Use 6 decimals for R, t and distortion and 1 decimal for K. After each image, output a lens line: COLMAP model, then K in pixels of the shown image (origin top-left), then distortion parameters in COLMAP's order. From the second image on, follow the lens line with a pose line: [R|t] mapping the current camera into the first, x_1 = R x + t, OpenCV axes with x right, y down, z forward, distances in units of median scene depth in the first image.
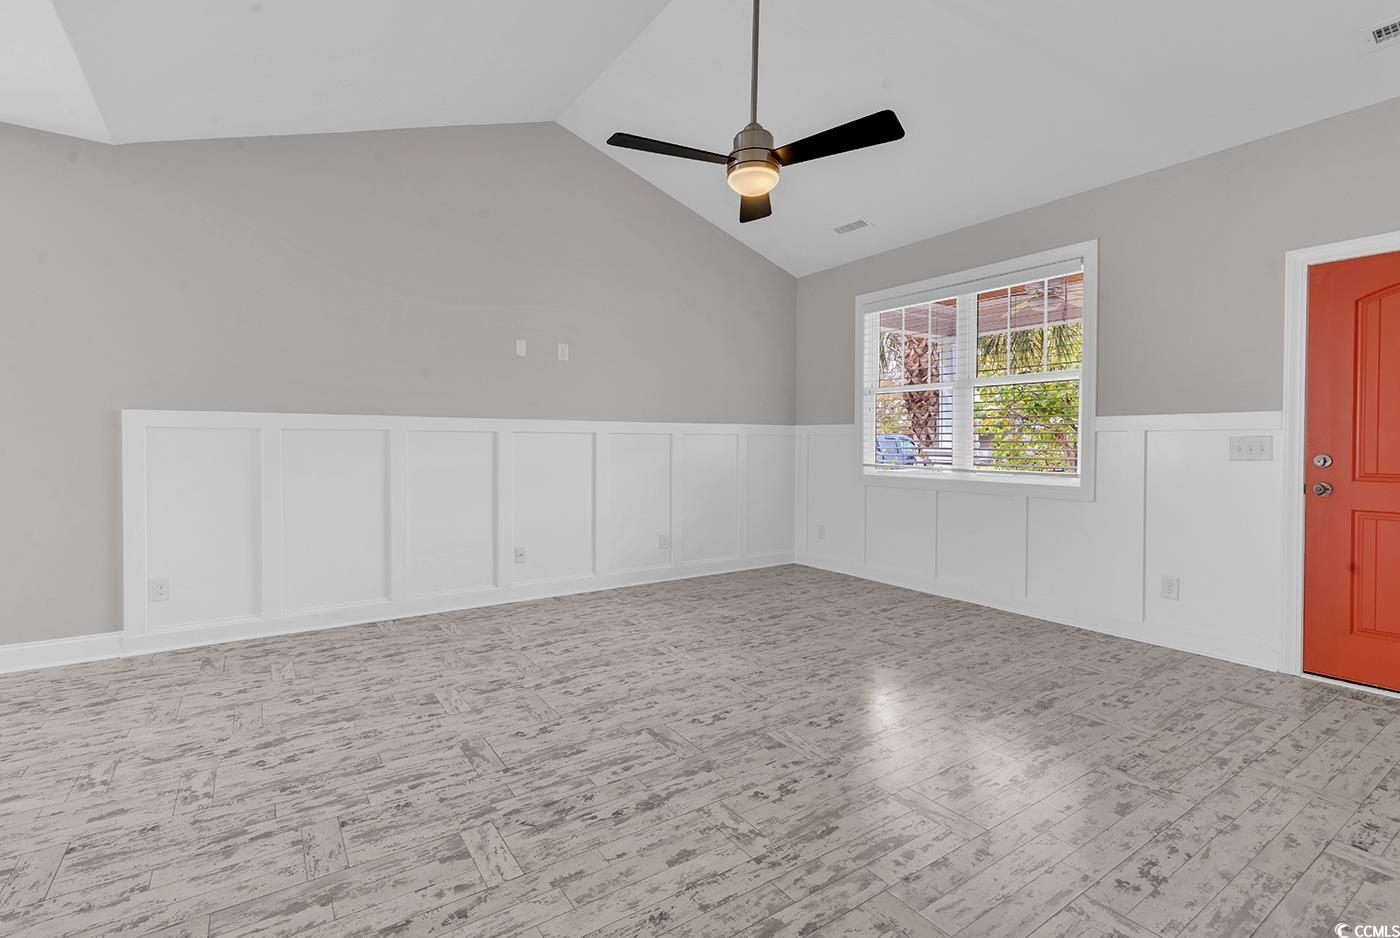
lens RADIAL K [[649.2, 0, 686.4], [0, 649.2, 389.8], [0, 0, 1]] dist [0.011008, 0.000399]
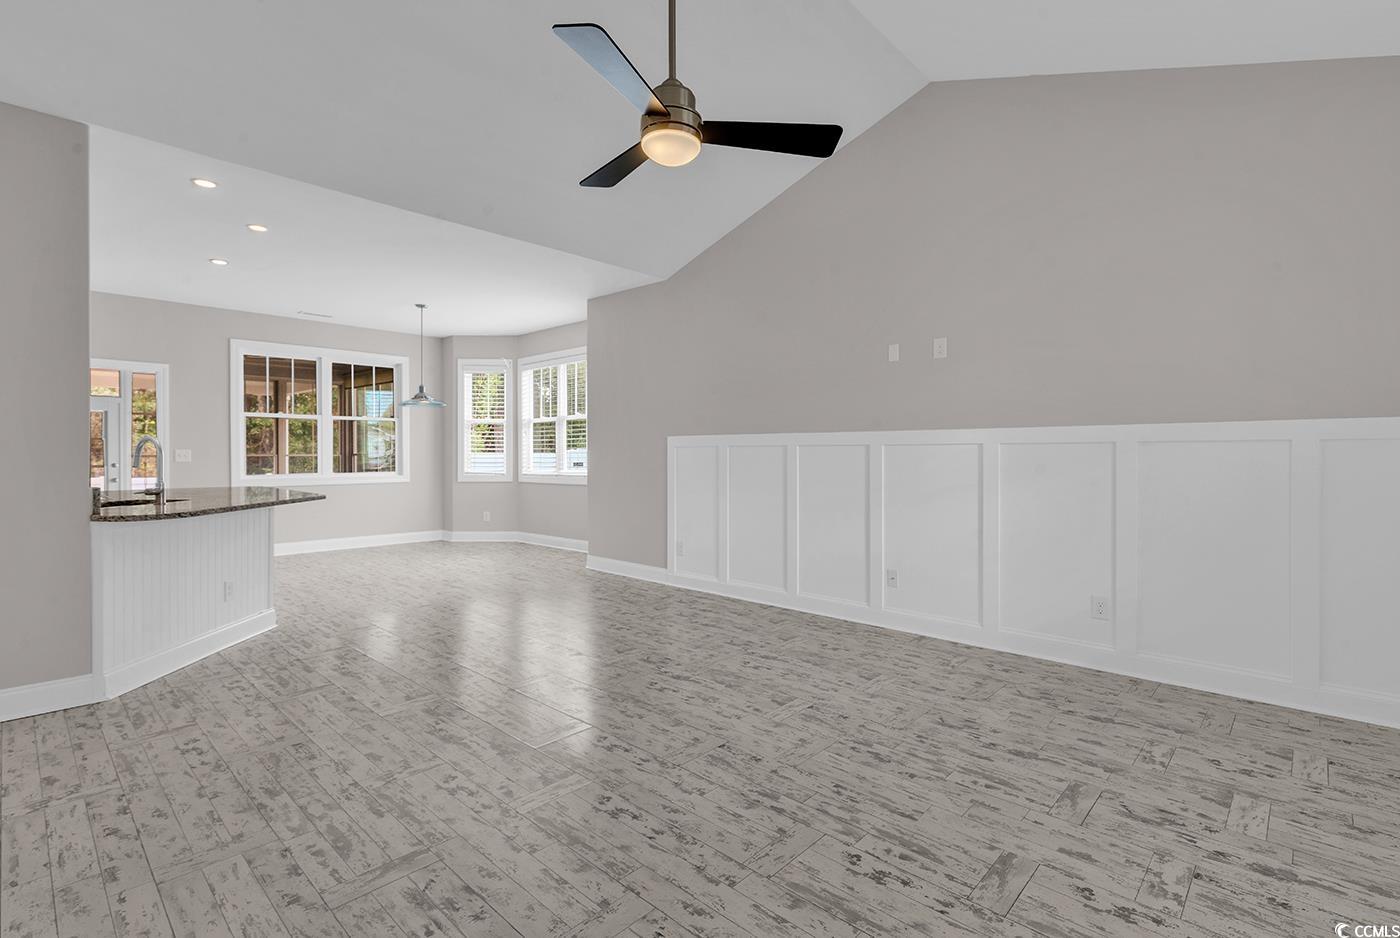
lens RADIAL K [[646.7, 0, 700.6], [0, 646.7, 460.2], [0, 0, 1]] dist [0.002767, 0.000146]
pose [[0.230522, 0.006449, -0.973046, 0.774148], [0.080074, 0.996461, 0.025574, 0.054632], [0.969767, -0.083811, 0.229190, 0.732539]]
